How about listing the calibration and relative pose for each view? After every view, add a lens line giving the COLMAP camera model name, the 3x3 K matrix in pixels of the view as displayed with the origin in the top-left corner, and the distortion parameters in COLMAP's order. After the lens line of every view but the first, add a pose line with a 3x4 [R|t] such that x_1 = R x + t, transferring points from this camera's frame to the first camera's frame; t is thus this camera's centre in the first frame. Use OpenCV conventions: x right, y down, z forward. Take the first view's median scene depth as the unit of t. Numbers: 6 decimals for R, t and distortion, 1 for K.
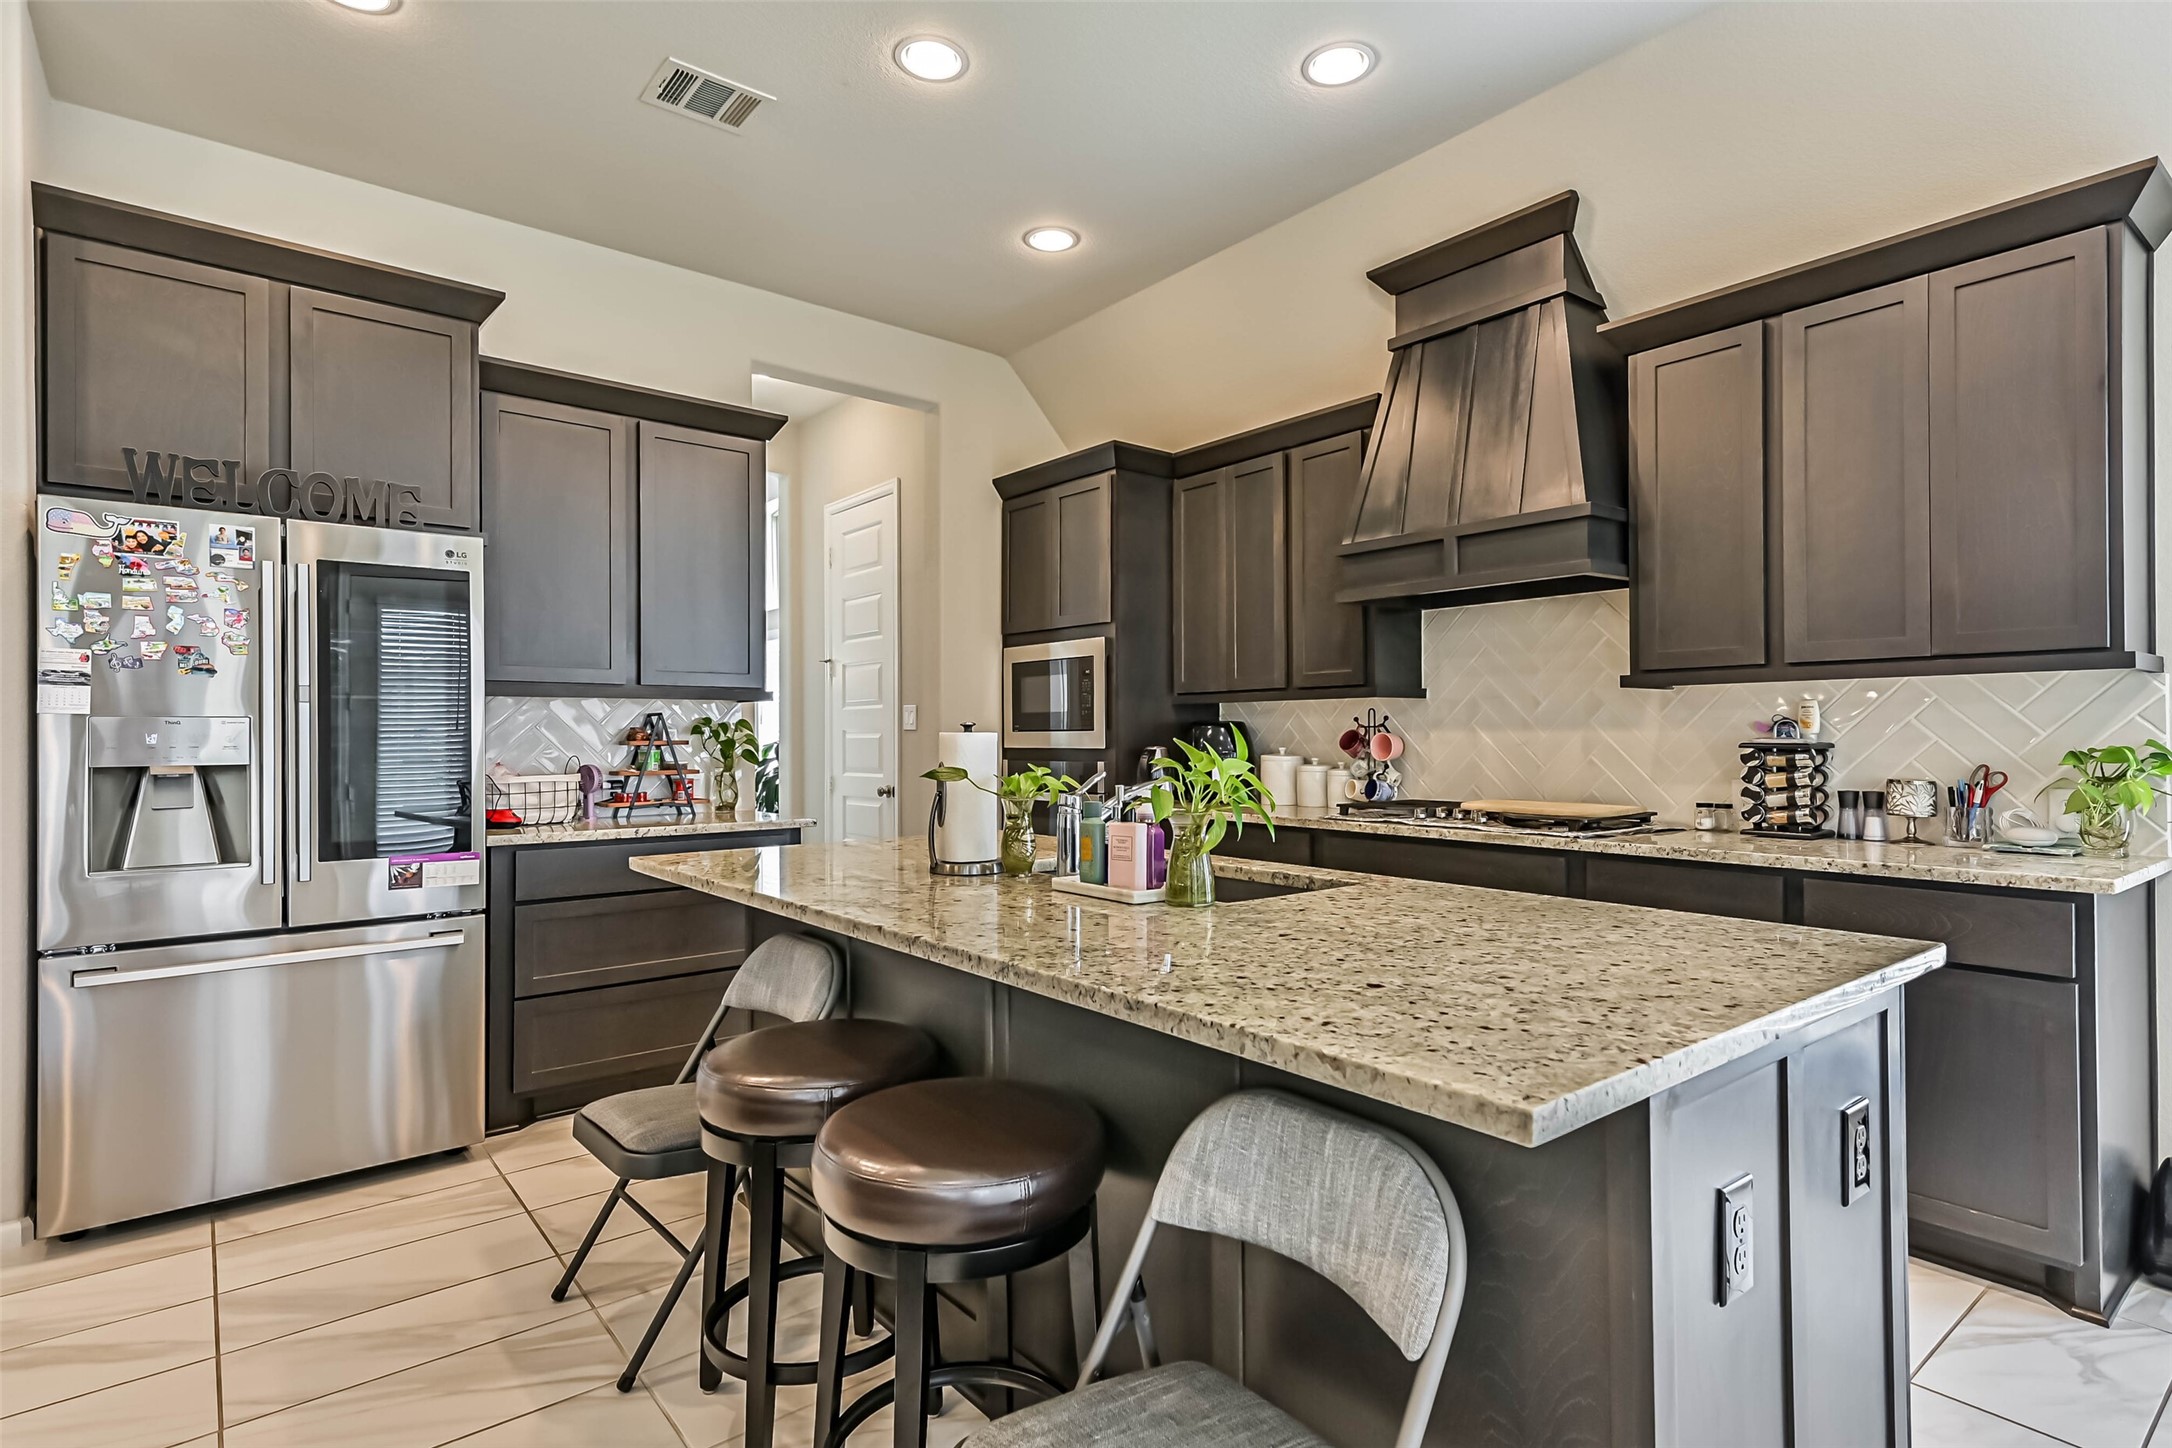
lens RADIAL K [[1107.3, 0, 1086.0], [0, 1107.3, 724.0], [0, 0, 1]] dist [0.013544, -0.000183]
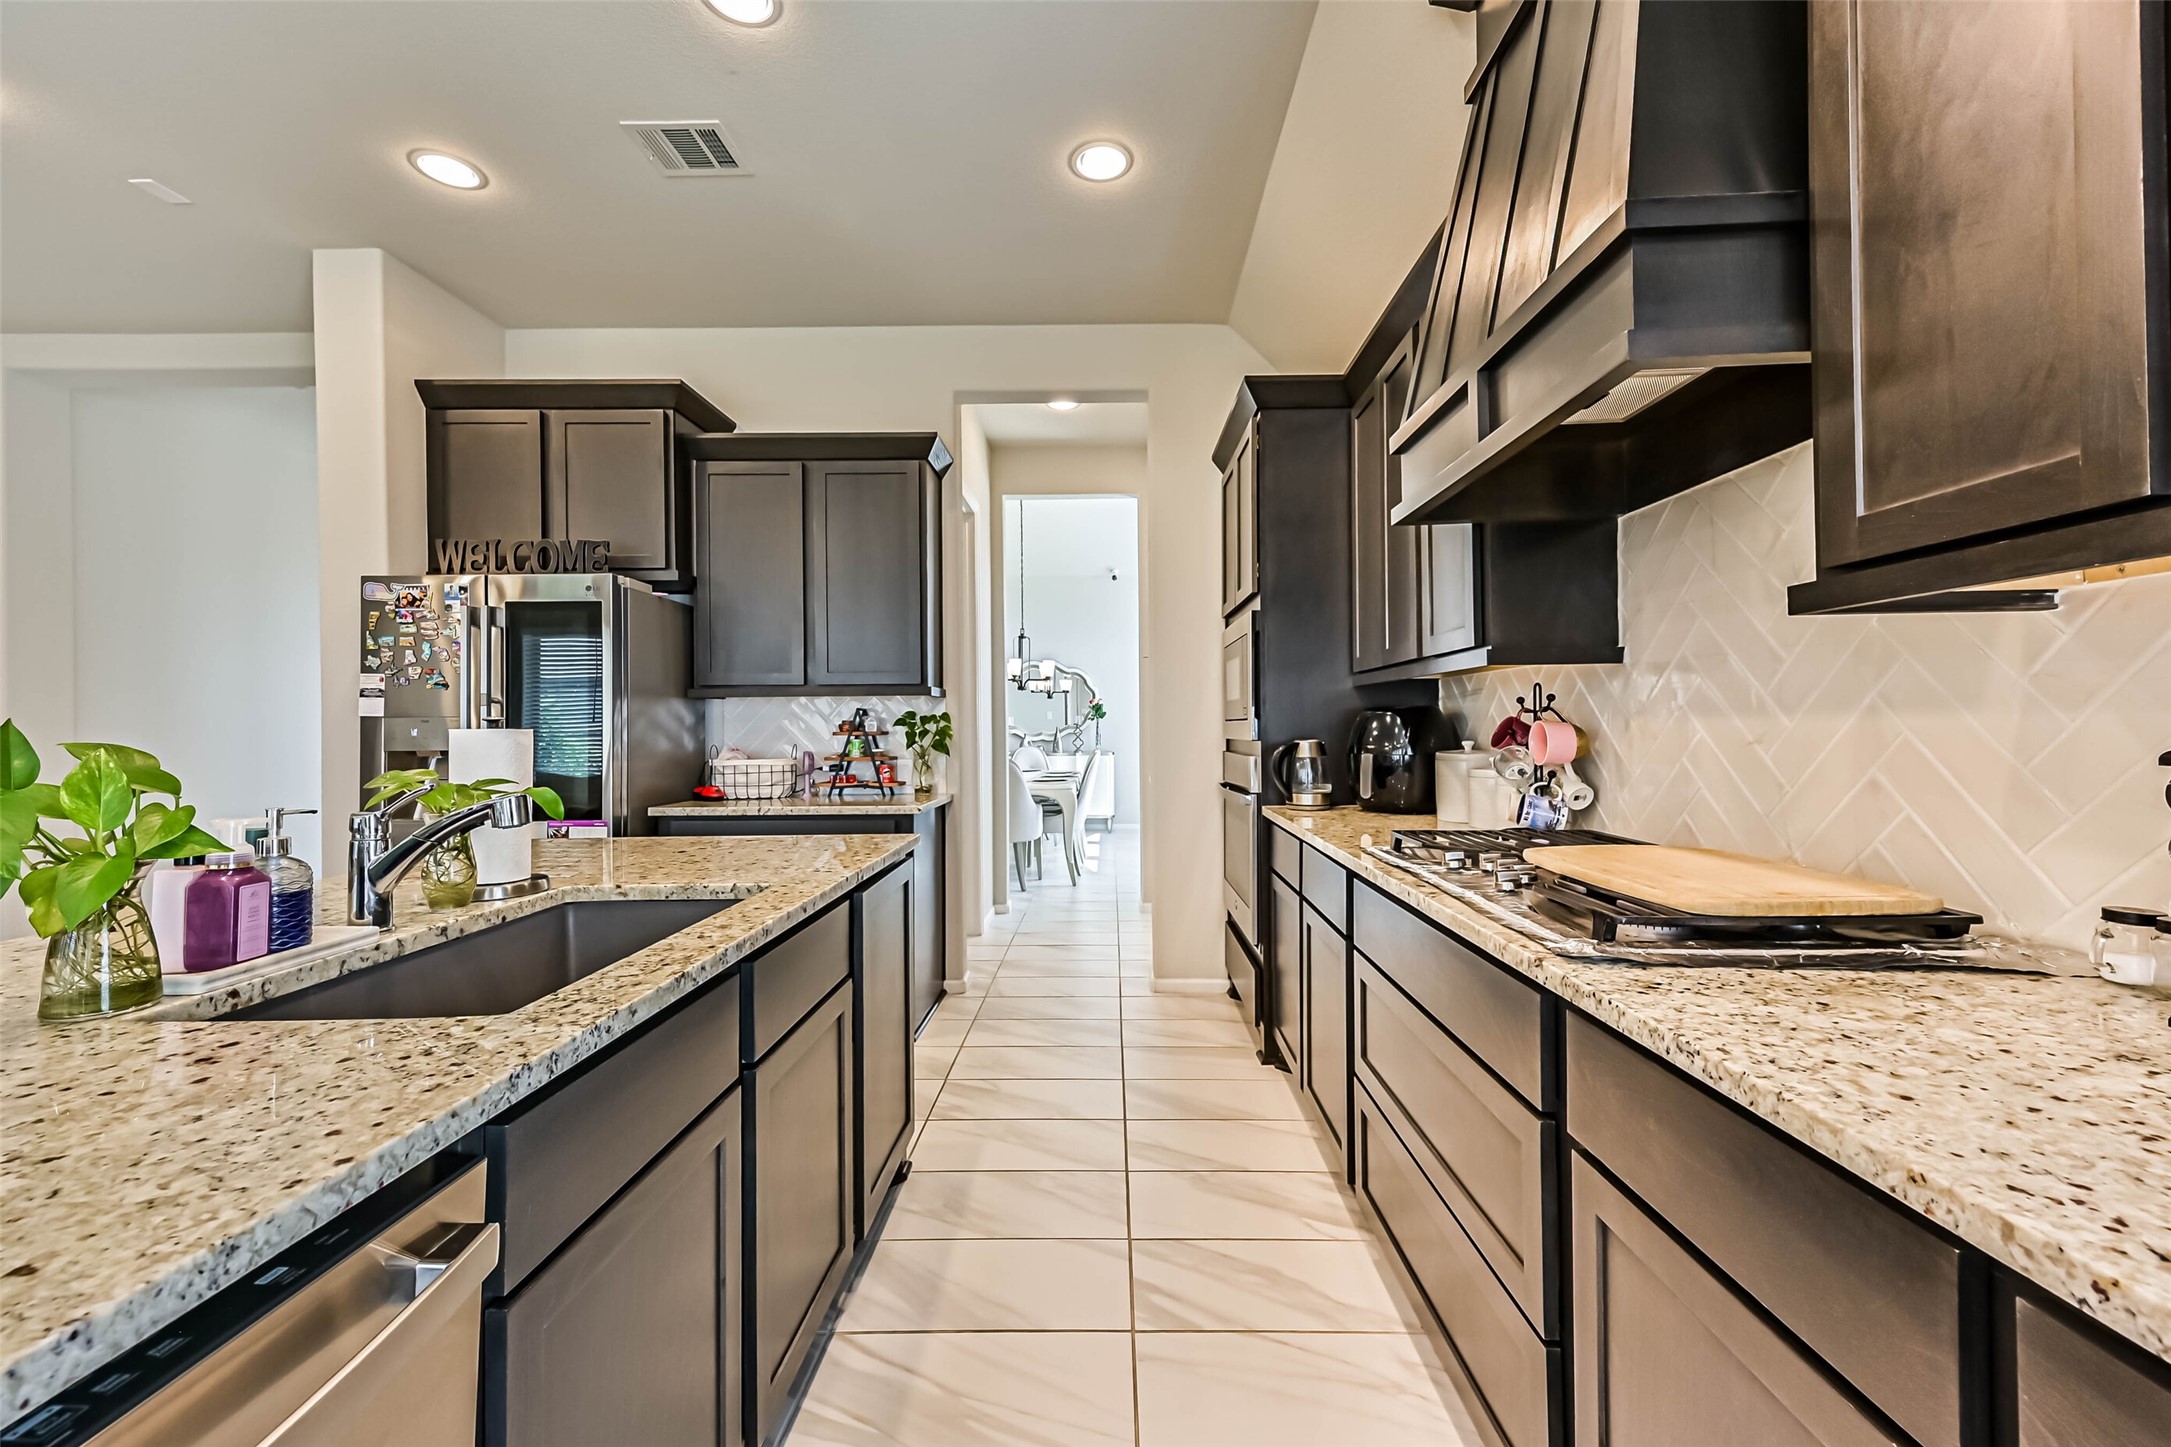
lens RADIAL K [[855.2, 0, 1095.1], [0, 855.2, 723.3], [0, 0, 1]] dist [0.012978, -0.000051]
pose [[0.767879, -0.004705, -0.640578, 0.449516], [0.012164, 0.999900, 0.007237, 0.003100], [0.640480, -0.013349, 0.767859, 0.529314]]
